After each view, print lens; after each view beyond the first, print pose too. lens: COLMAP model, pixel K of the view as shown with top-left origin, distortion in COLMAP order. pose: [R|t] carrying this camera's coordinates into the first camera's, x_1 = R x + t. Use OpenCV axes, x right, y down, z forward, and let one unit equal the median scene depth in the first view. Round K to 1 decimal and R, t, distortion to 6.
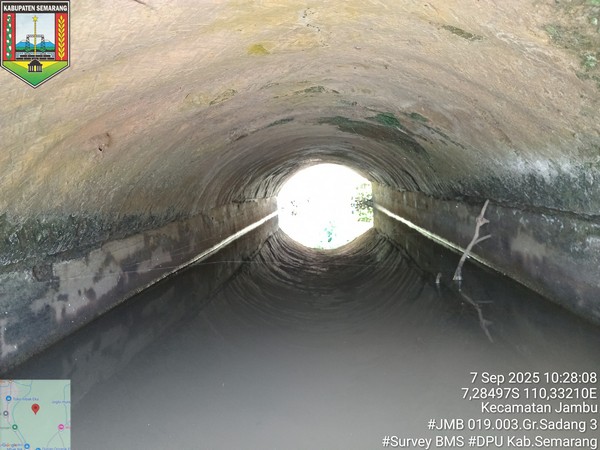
lens RADIAL K [[448.0, 0, 303.6], [0, 448.0, 224.9], [0, 0, 1]] dist [0.033520, -0.085737]
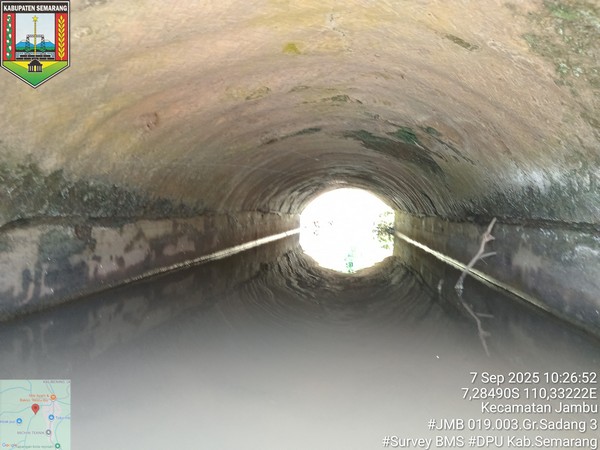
lens RADIAL K [[448.0, 0, 303.6], [0, 448.0, 224.9], [0, 0, 1]] dist [0.033520, -0.085737]
pose [[0.993244, 0.101367, -0.056493, 0.030218], [-0.104824, 0.992555, -0.062015, 0.094603], [0.049786, 0.067517, 0.996475, -0.096273]]
